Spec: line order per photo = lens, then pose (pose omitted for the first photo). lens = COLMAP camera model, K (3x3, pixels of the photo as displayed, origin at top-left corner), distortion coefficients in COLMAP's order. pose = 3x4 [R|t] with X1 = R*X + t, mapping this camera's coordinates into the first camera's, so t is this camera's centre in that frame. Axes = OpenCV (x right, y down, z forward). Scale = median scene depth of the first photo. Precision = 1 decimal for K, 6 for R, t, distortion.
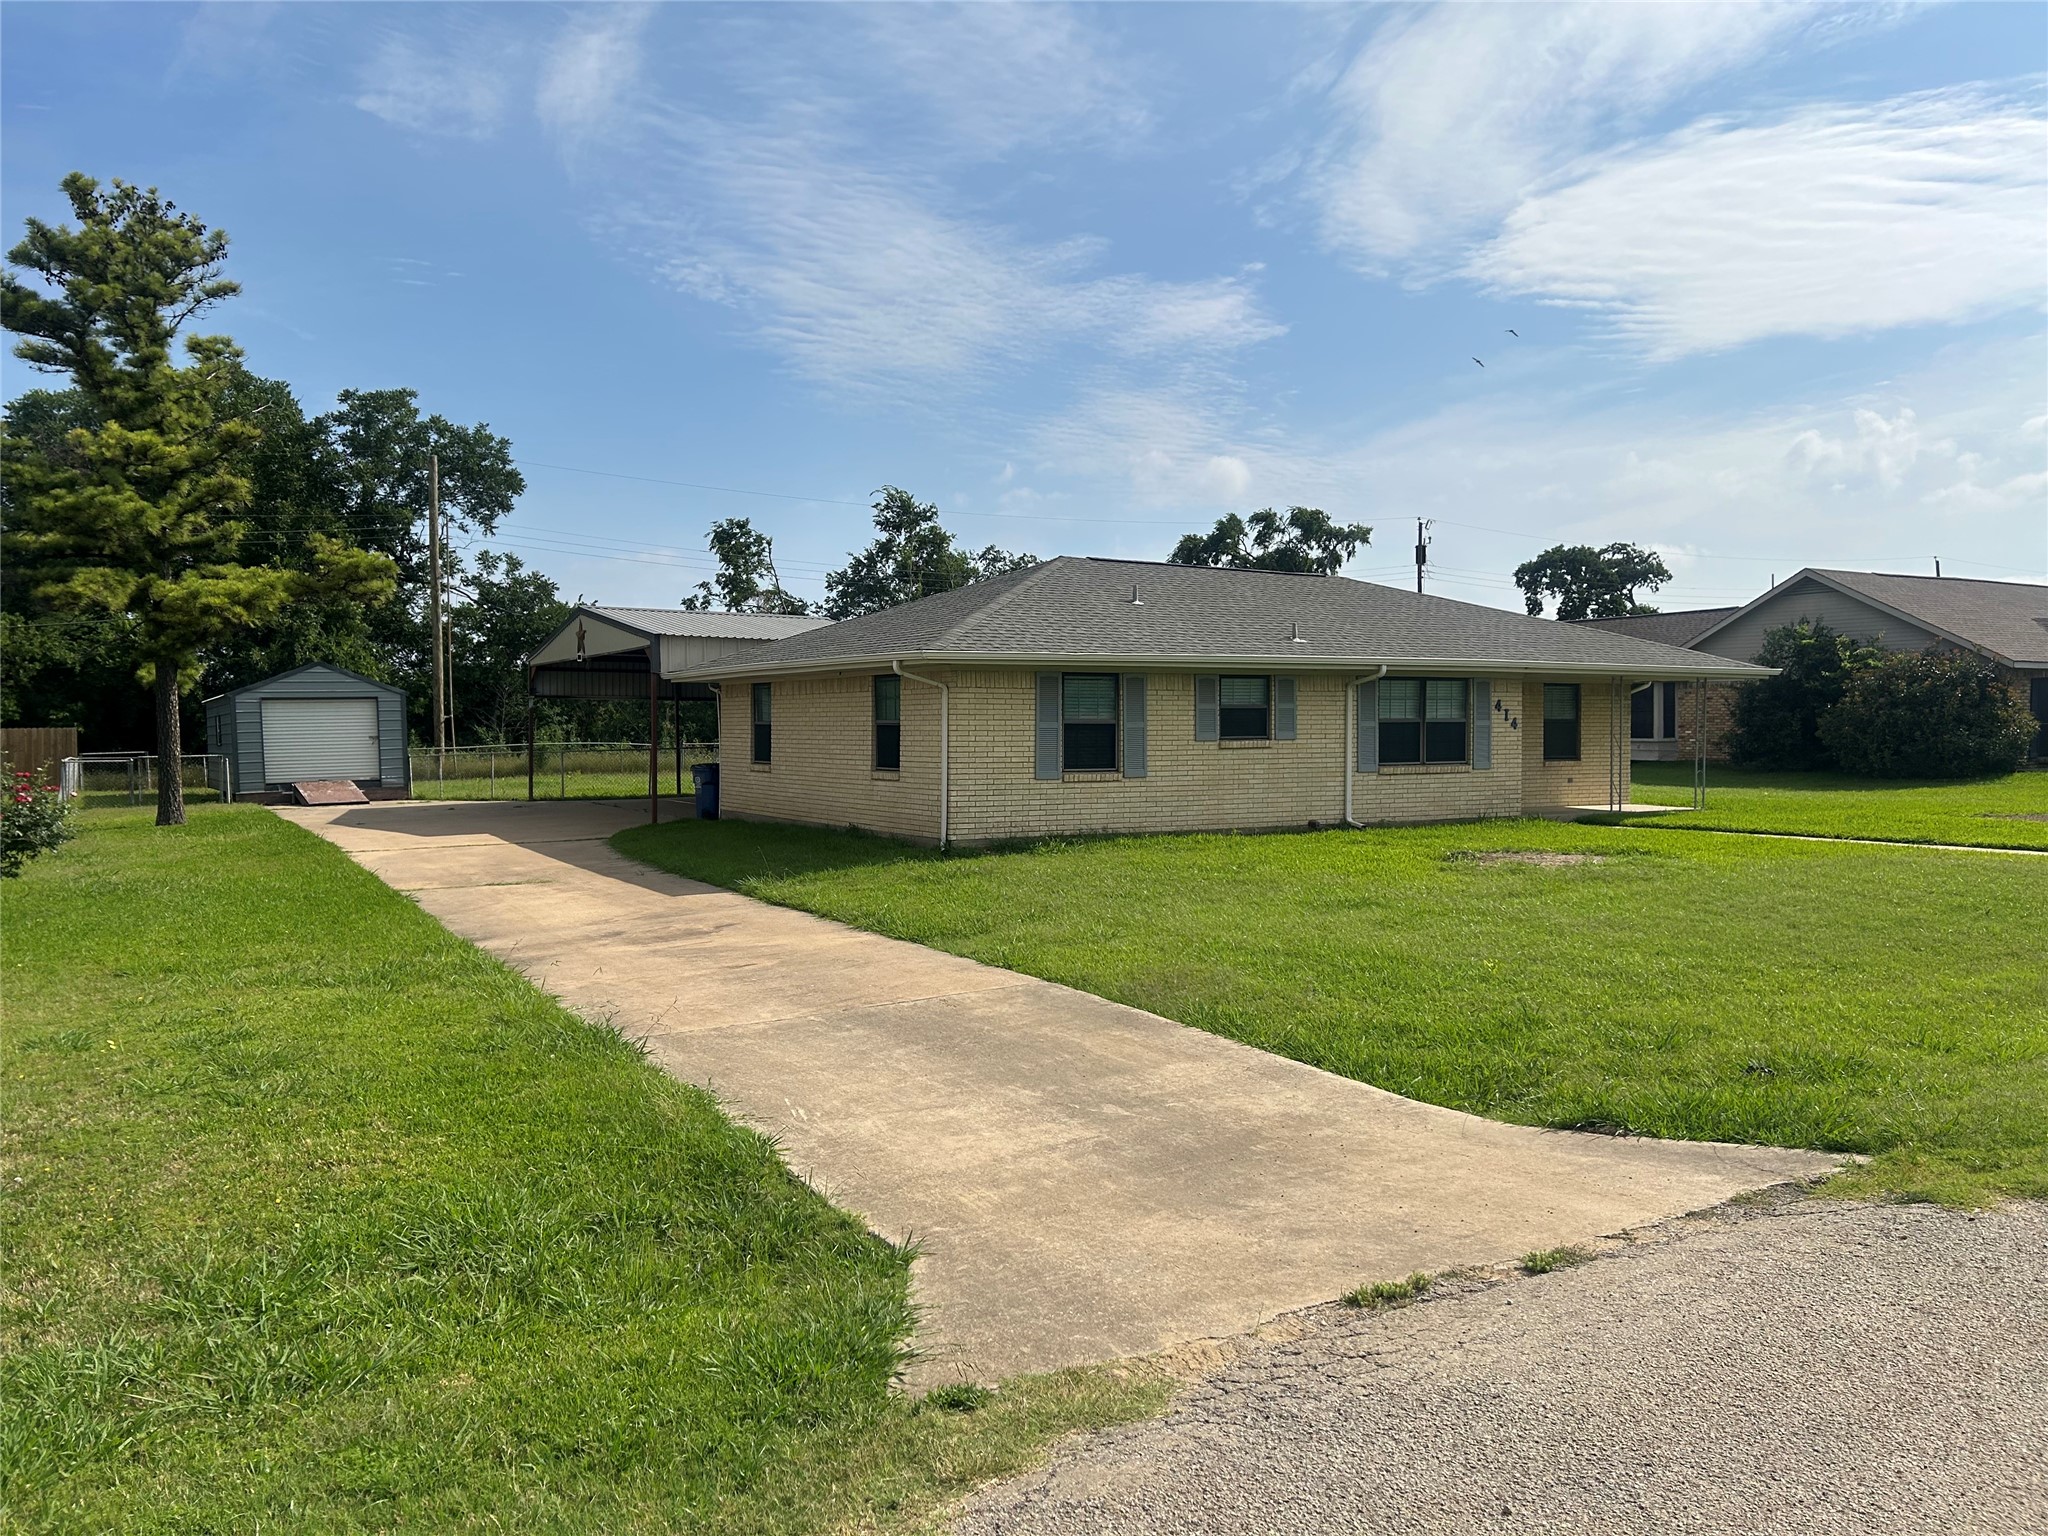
lens RADIAL K [[1532.9, 0, 1019.6], [0, 1532.9, 795.4], [0, 0, 1]] dist [0.070258, -0.070705]
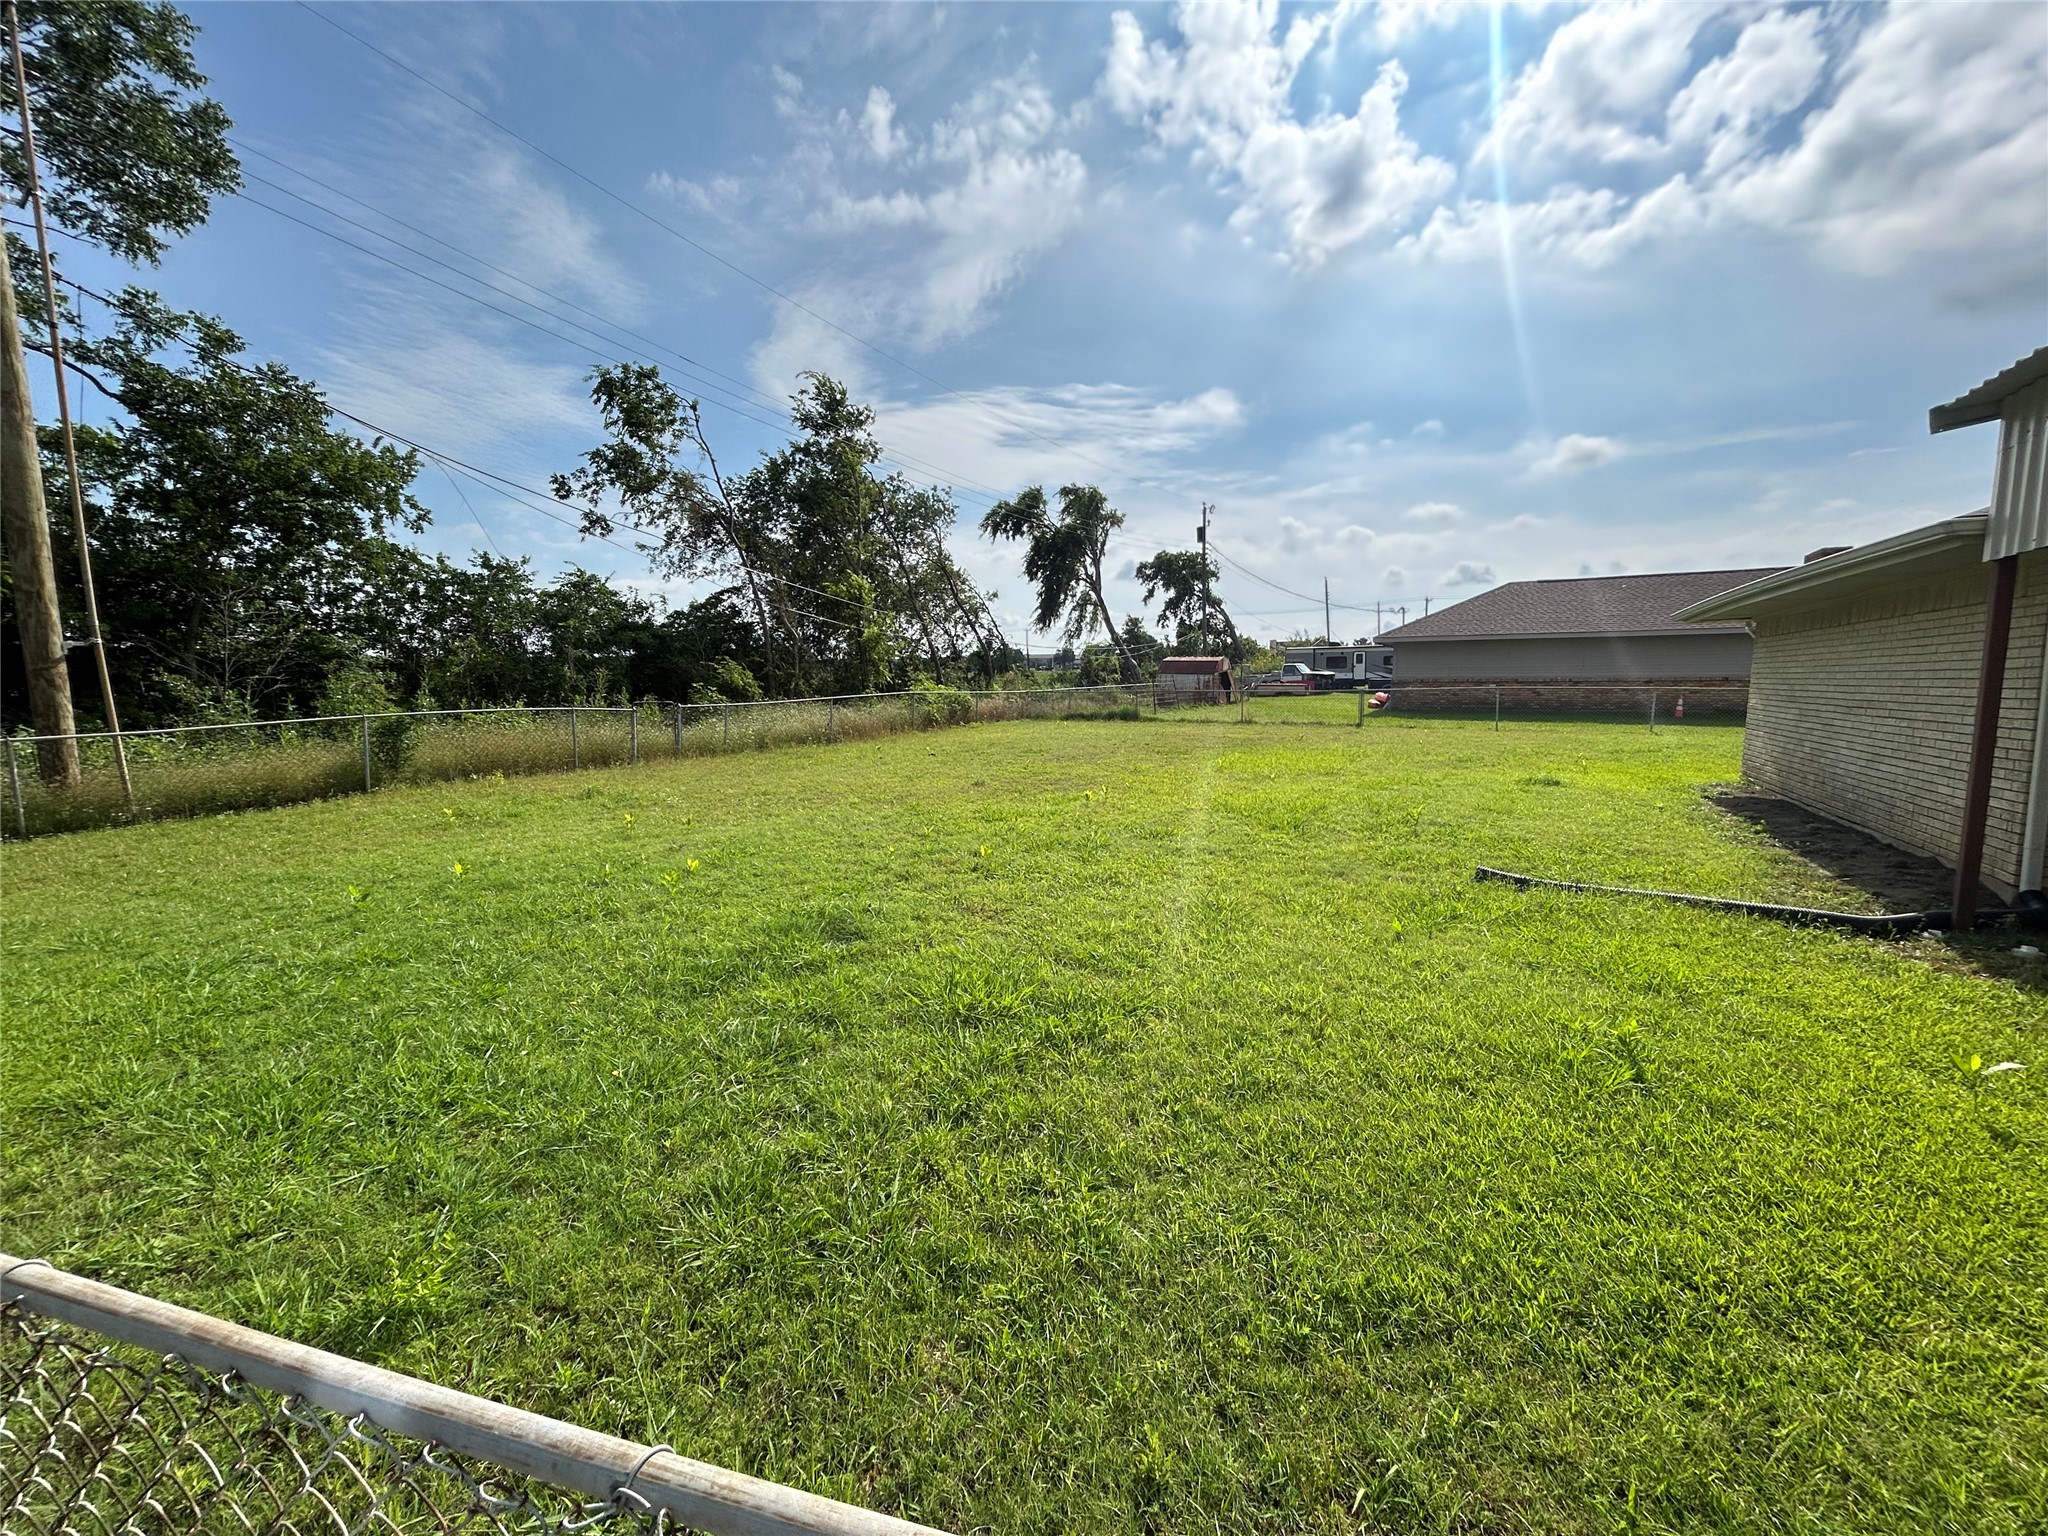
lens RADIAL K [[829.4, 0, 1024.0], [0, 829.4, 768.0], [0, 0, 1]] dist [0.001832, 0.000335]
pose [[0.854656, -0.059651, 0.515757, -0.258991], [0.029542, 0.997356, 0.066397, -0.026228], [-0.518354, -0.041510, 0.854158, 0.654554]]
